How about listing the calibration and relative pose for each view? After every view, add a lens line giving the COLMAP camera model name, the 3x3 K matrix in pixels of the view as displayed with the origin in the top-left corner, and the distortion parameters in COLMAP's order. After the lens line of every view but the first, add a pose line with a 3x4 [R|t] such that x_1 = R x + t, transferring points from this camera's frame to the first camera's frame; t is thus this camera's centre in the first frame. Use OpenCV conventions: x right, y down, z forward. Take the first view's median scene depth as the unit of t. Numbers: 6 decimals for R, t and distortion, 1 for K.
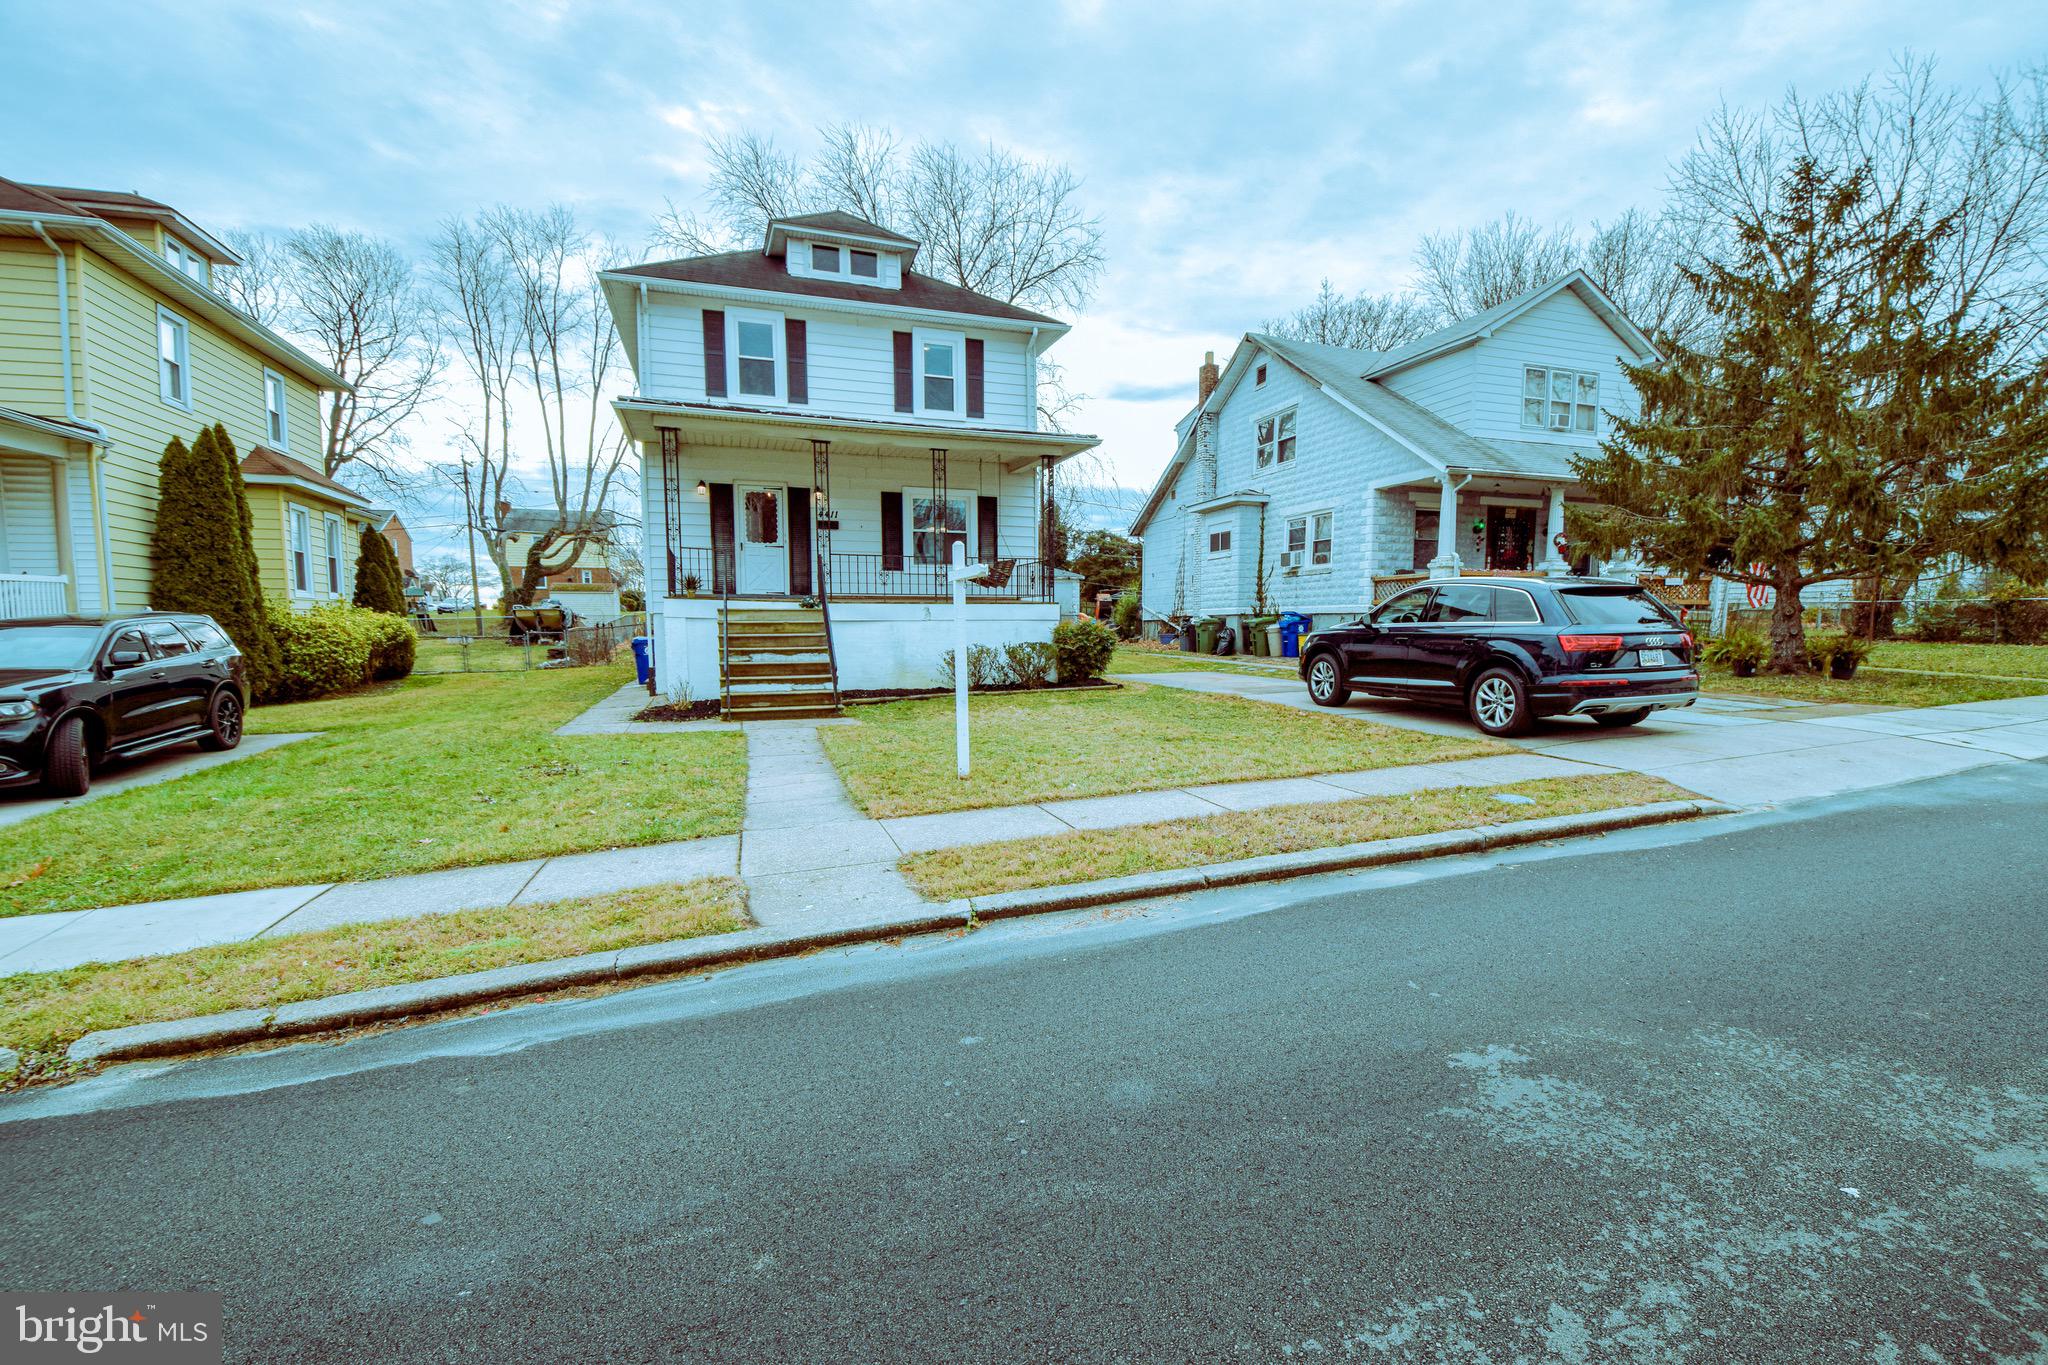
lens RADIAL K [[901.2, 0, 1051.3], [0, 901.2, 714.3], [0, 0, 1]] dist [0.015880, -0.021629]
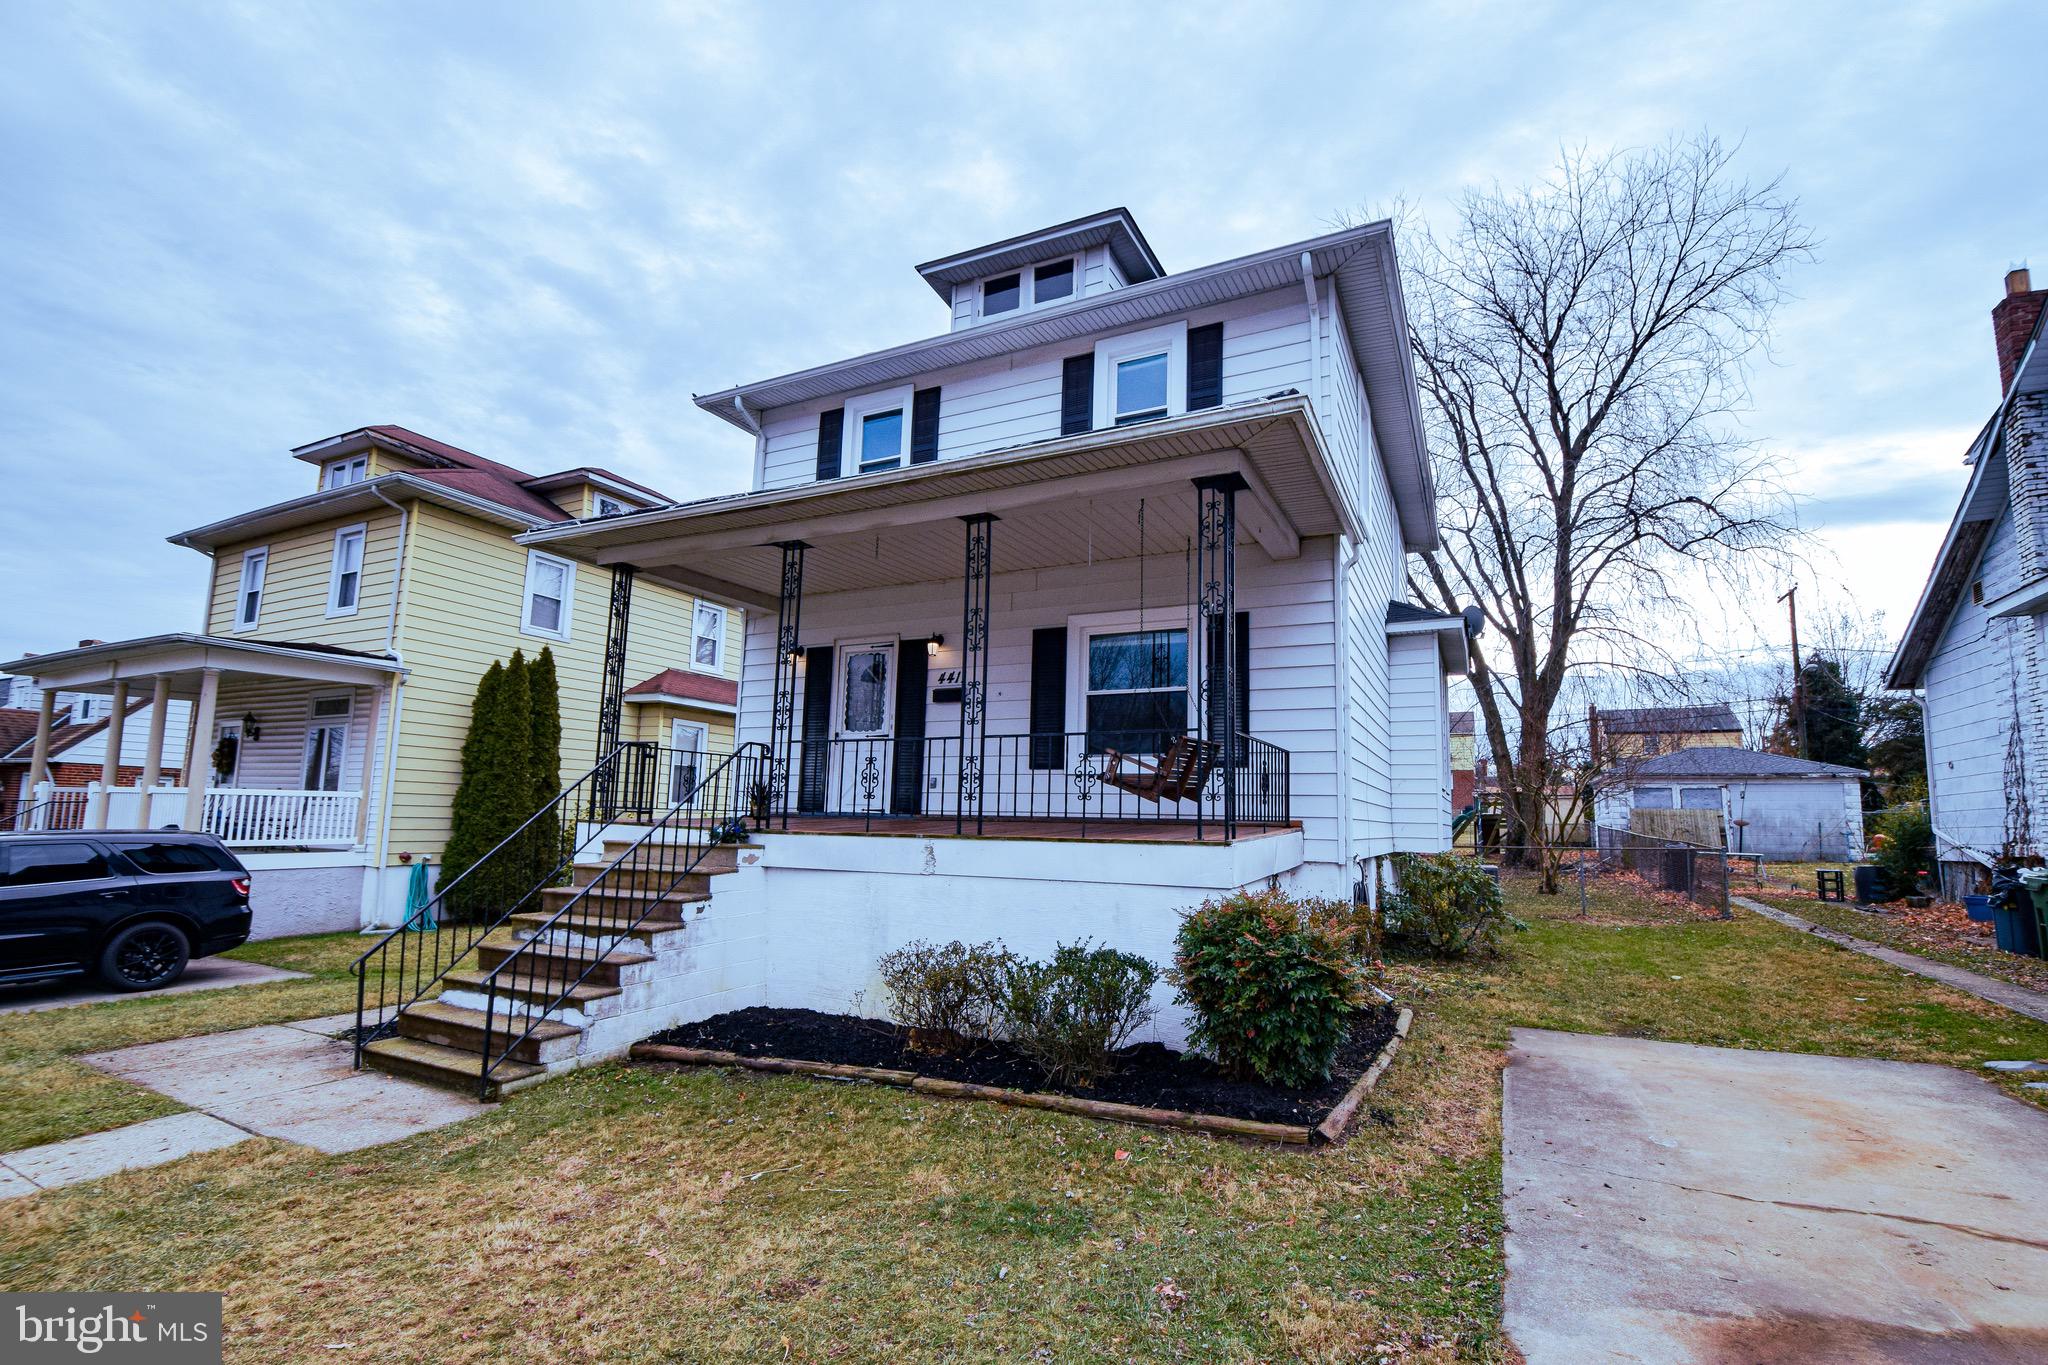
lens RADIAL K [[901.2, 0, 1051.3], [0, 901.2, 714.3], [0, 0, 1]] dist [0.015880, -0.021629]
pose [[0.703655, -0.069174, -0.707167, 0.163887], [-0.091789, 0.978061, -0.187006, -0.071710], [0.704588, 0.196498, 0.681868, 0.495696]]
